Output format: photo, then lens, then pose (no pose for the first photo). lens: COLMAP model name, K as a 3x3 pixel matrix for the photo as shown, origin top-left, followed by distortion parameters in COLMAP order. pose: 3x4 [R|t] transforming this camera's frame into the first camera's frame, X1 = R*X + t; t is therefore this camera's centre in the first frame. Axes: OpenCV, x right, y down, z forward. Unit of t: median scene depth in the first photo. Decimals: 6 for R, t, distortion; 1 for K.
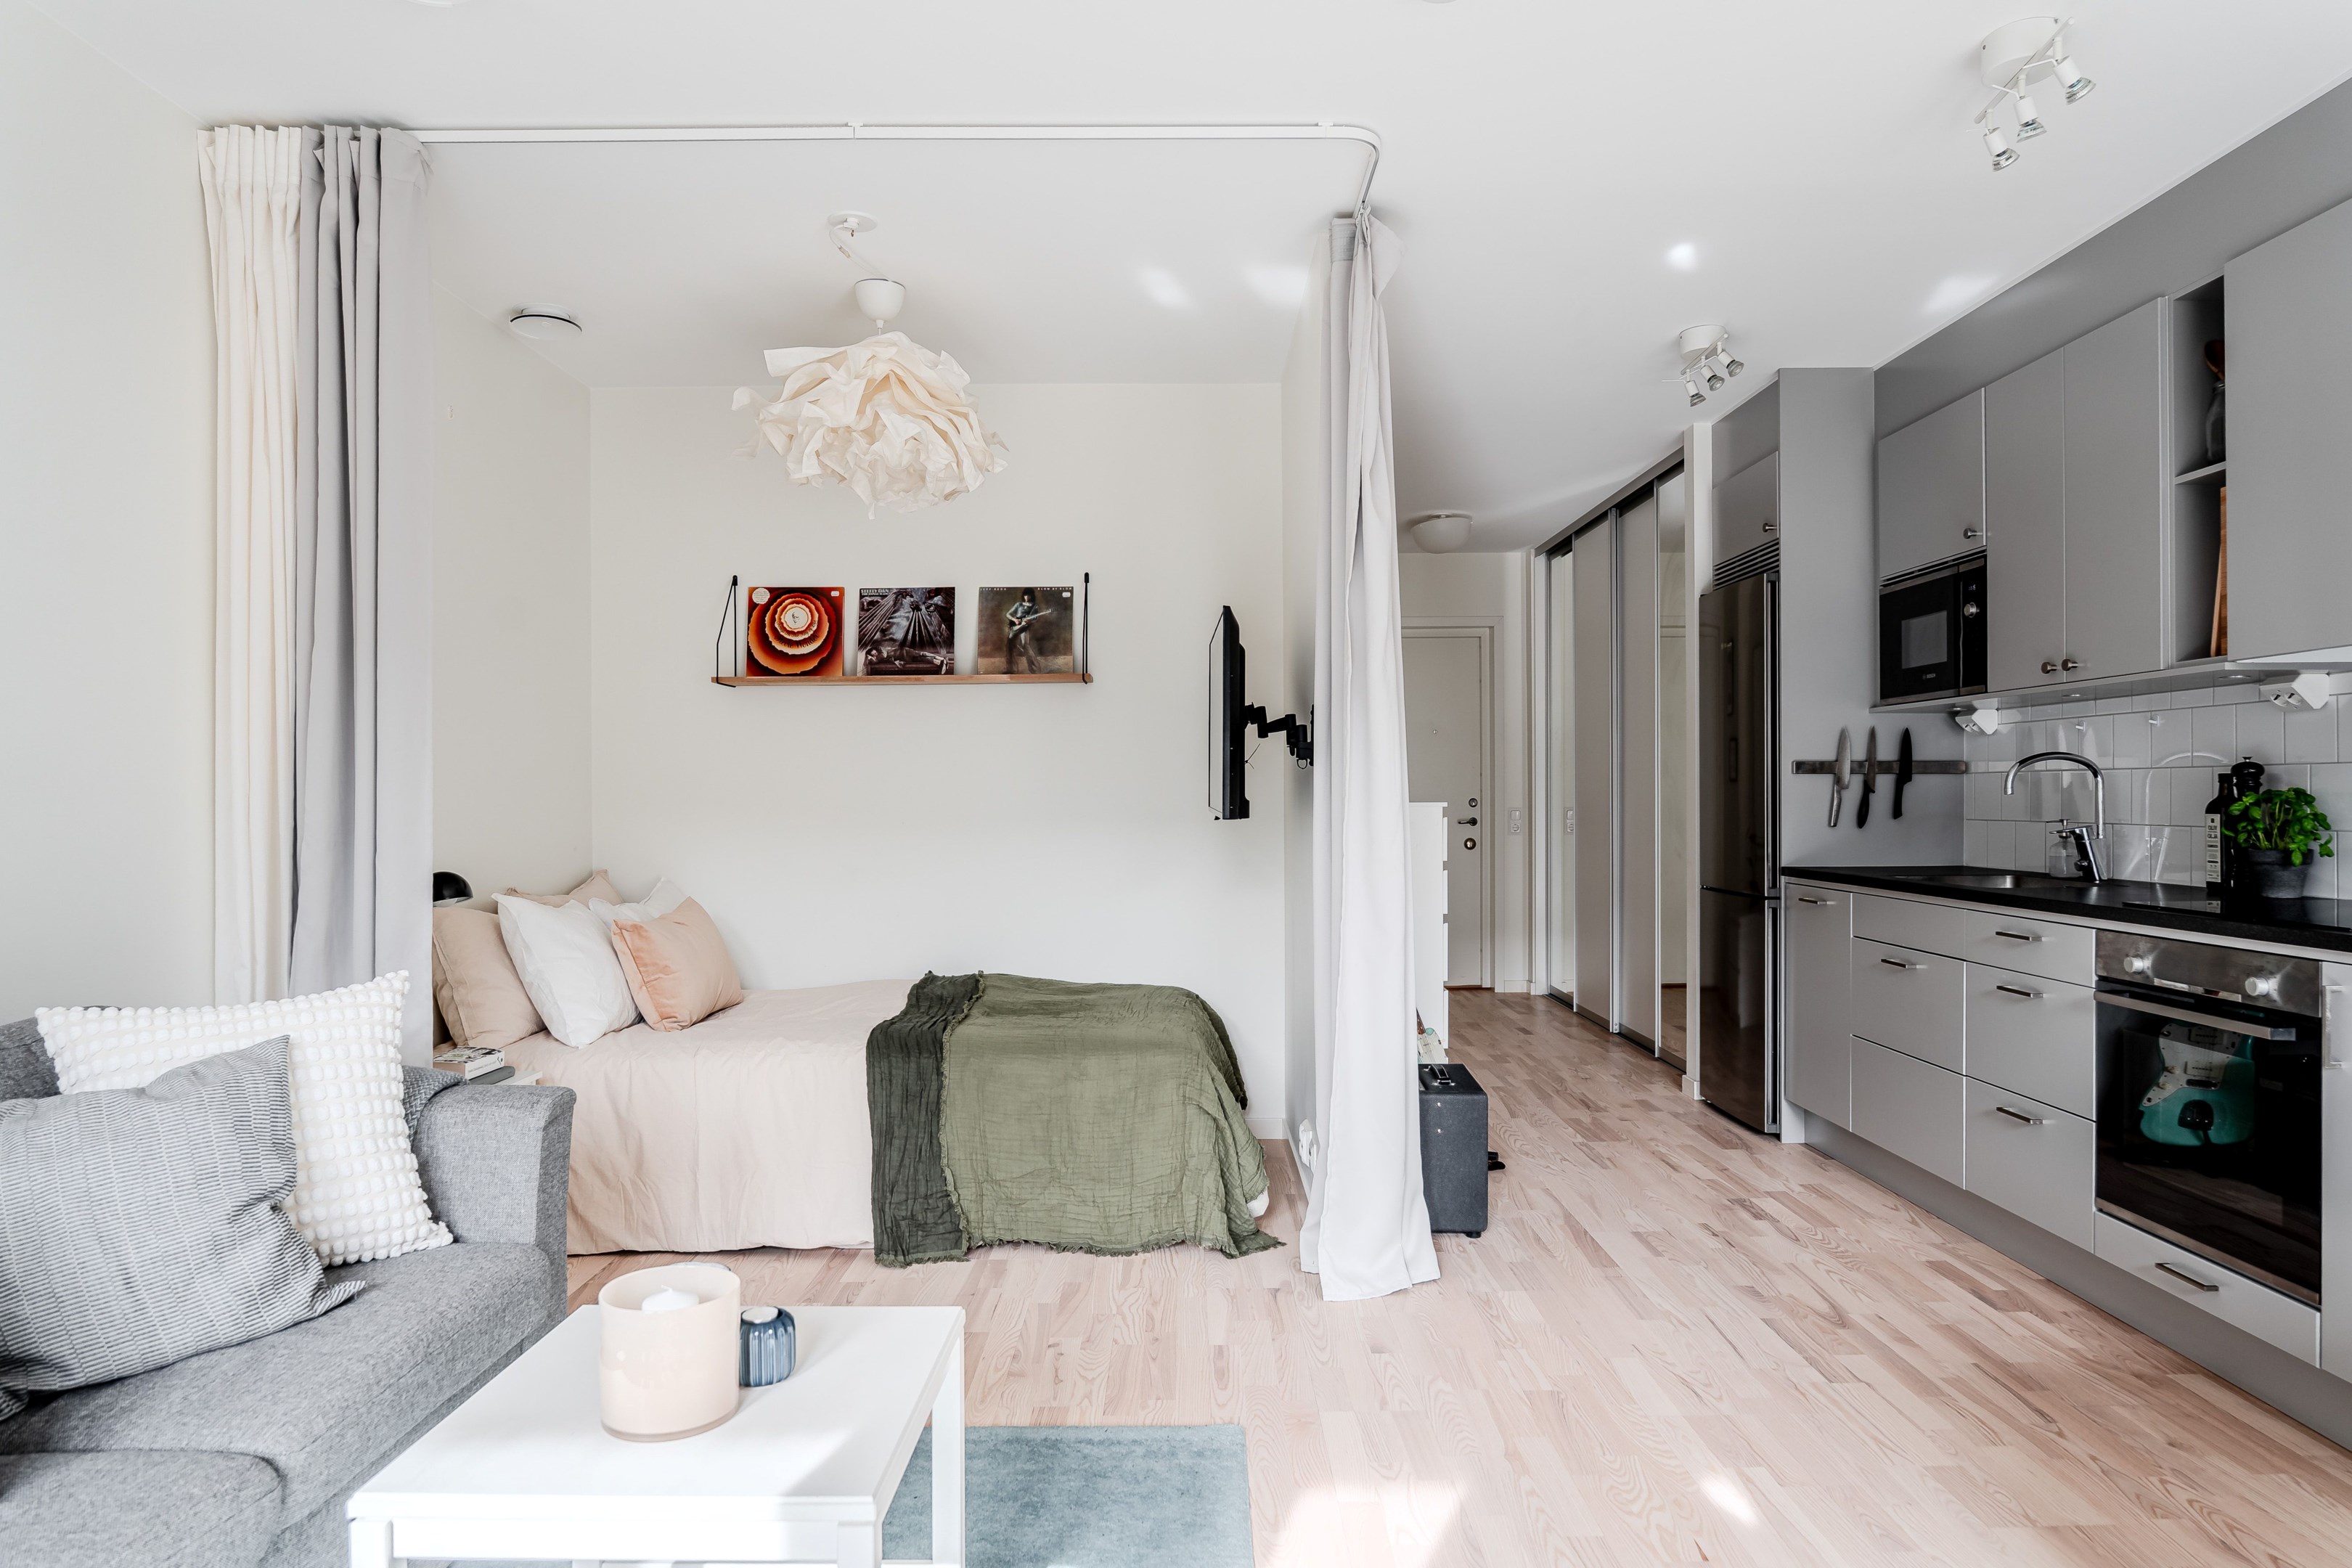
lens RADIAL K [[1410.9, 0, 1192.7], [0, 1410.9, 804.2], [0, 0, 1]] dist [-0.017802, 0.003583]
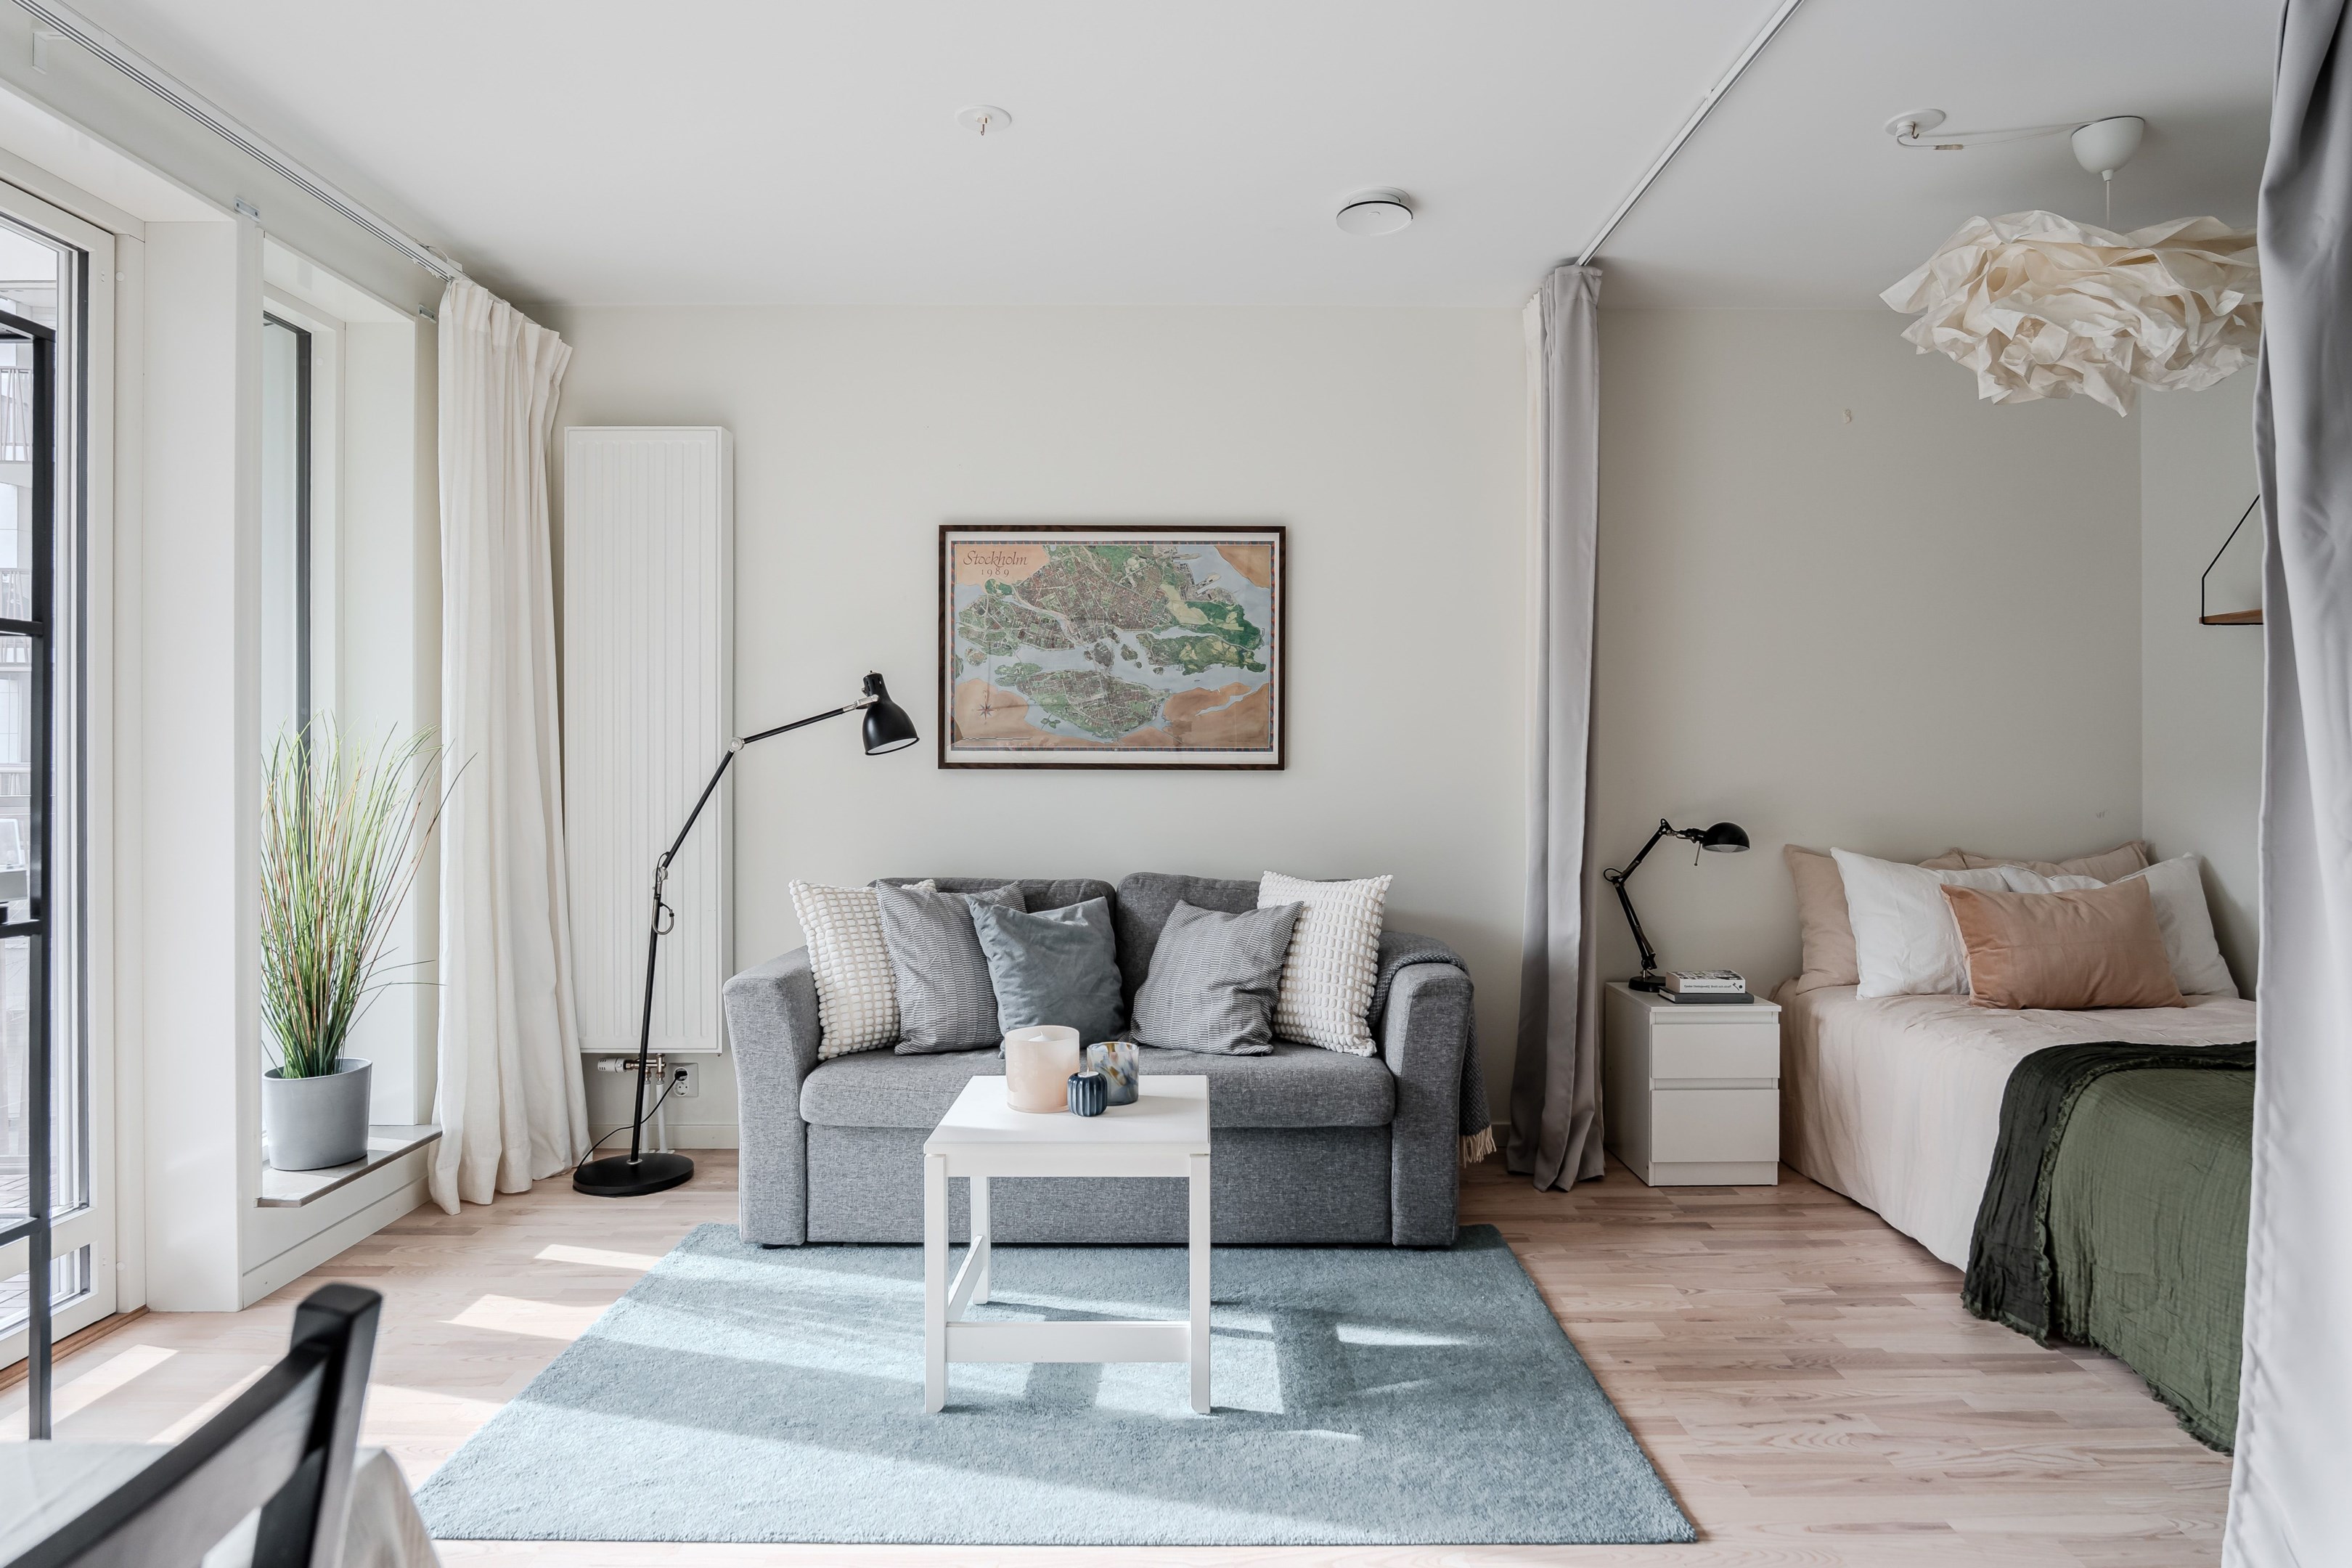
lens RADIAL K [[1367.5, 0, 1189.8], [0, 1367.5, 764.0], [0, 0, 1]] dist [-0.011060, 0.001070]
pose [[0.006508, 0.008753, -0.999941, 0.550521], [-0.004968, 0.999950, 0.008721, -0.008253], [0.999966, 0.004911, 0.006551, 0.467966]]
